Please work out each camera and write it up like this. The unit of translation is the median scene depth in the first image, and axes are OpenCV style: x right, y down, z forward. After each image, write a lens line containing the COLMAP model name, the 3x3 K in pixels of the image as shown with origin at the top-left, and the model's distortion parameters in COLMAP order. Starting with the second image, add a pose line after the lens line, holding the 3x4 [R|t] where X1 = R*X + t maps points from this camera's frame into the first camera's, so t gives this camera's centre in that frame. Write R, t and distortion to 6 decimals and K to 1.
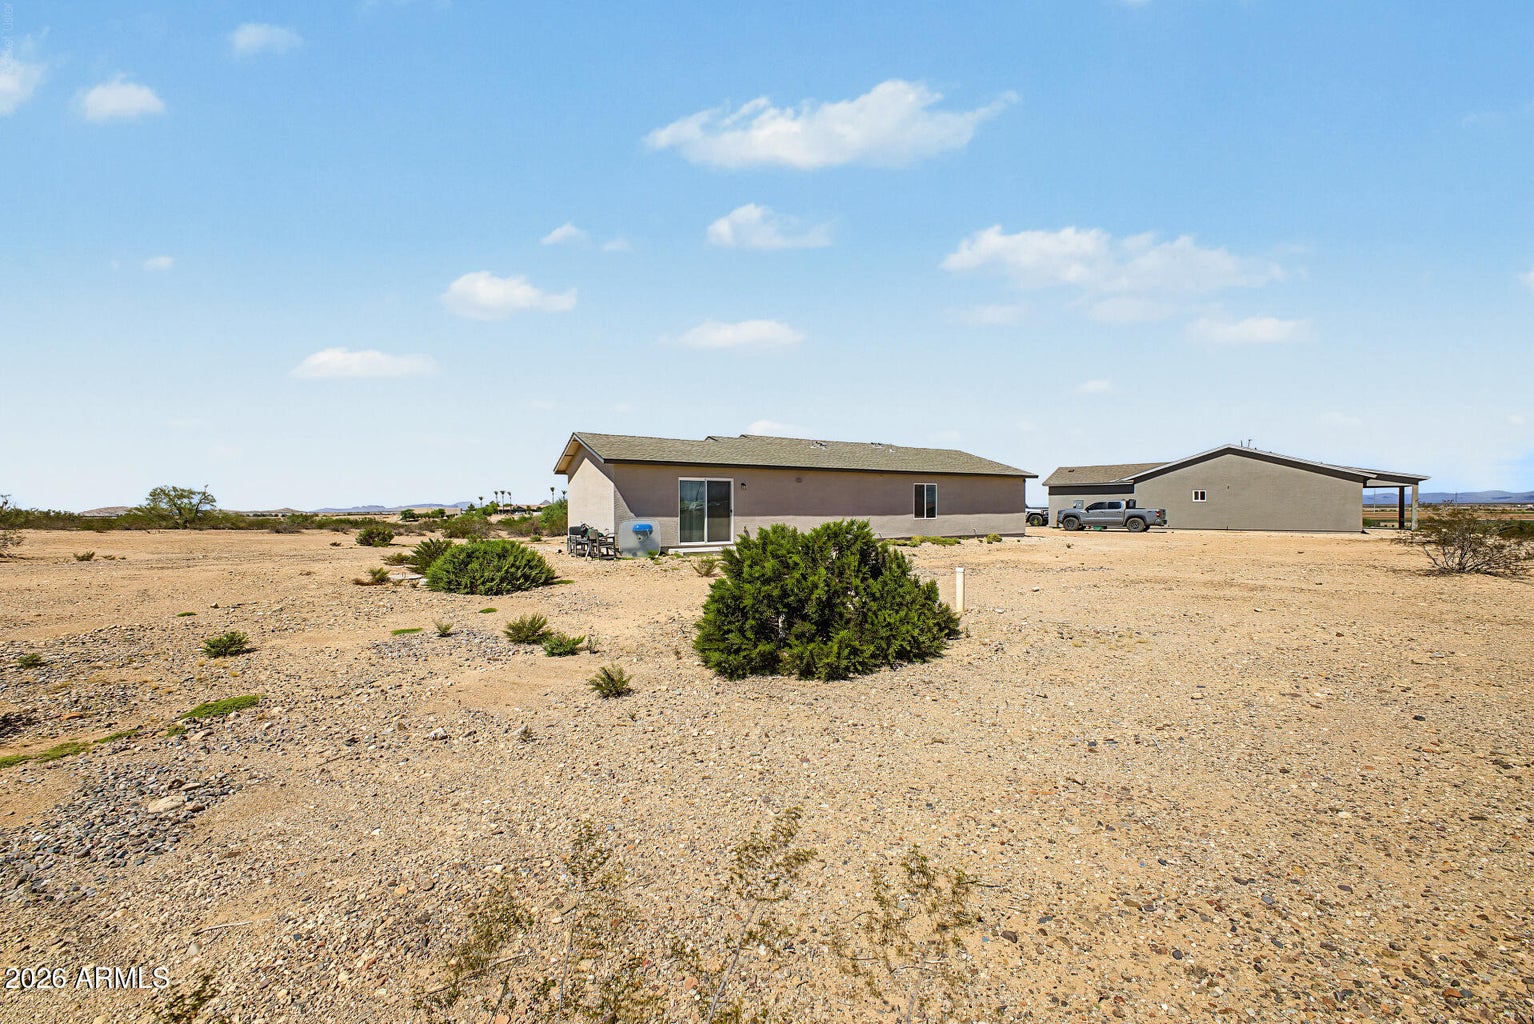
lens RADIAL K [[604.2, 0, 761.7], [0, 604.2, 506.3], [0, 0, 1]] dist [0.017567, -0.005320]
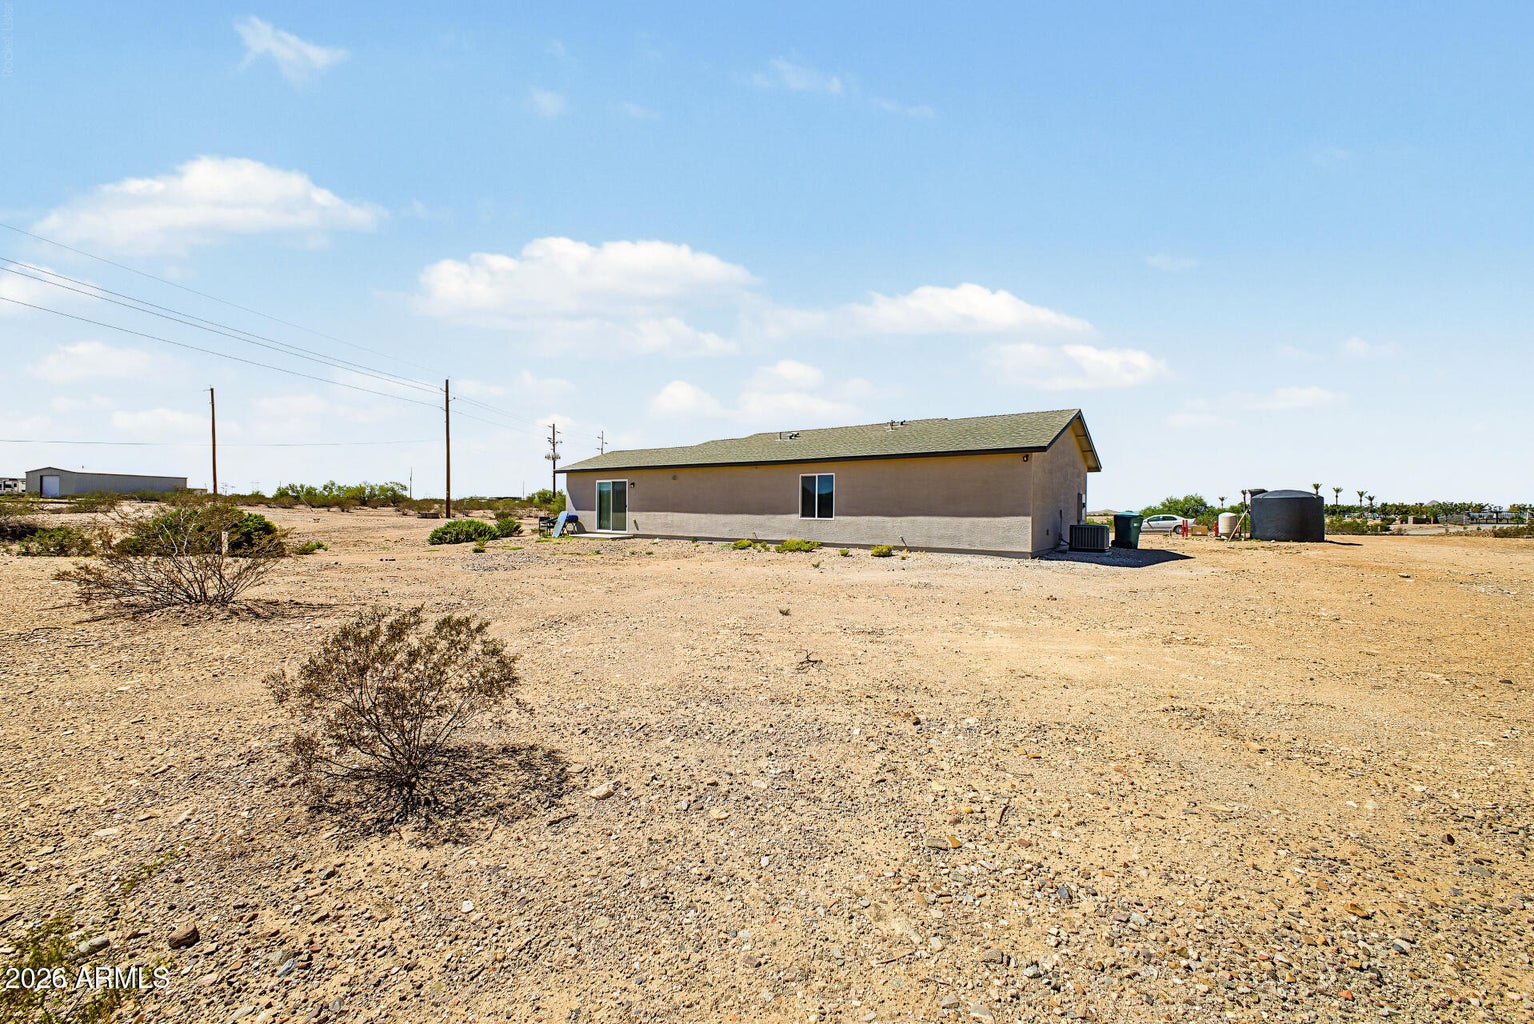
lens RADIAL K [[604.2, 0, 764.6], [0, 604.2, 513.6], [0, 0, 1]] dist [0.017567, -0.005320]
pose [[0.397279, 0.014314, -0.917586, 0.961931], [-0.008136, 0.999894, 0.012075, 0.004662], [0.917662, 0.002668, 0.397353, 0.637012]]
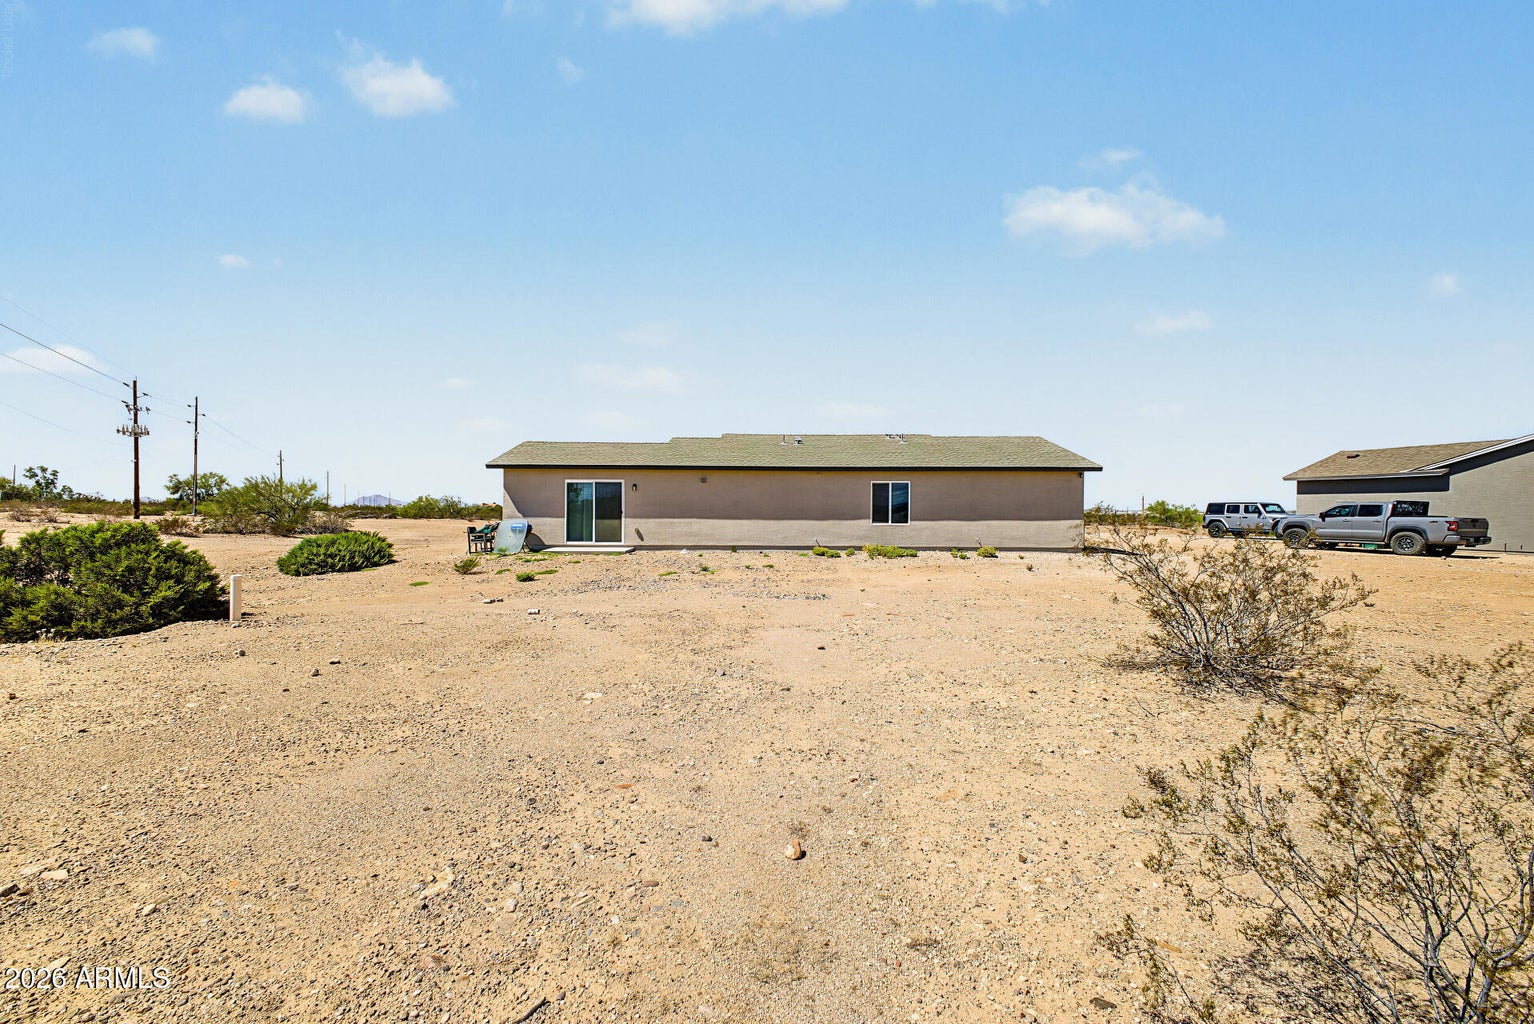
lens RADIAL K [[604.2, 0, 760.5], [0, 604.2, 505.8], [0, 0, 1]] dist [0.017567, -0.005320]
pose [[0.856054, 0.006094, -0.516851, 0.546138], [-0.006129, 0.999980, 0.001640, -0.005023], [0.516851, 0.001763, 0.856074, 0.214627]]
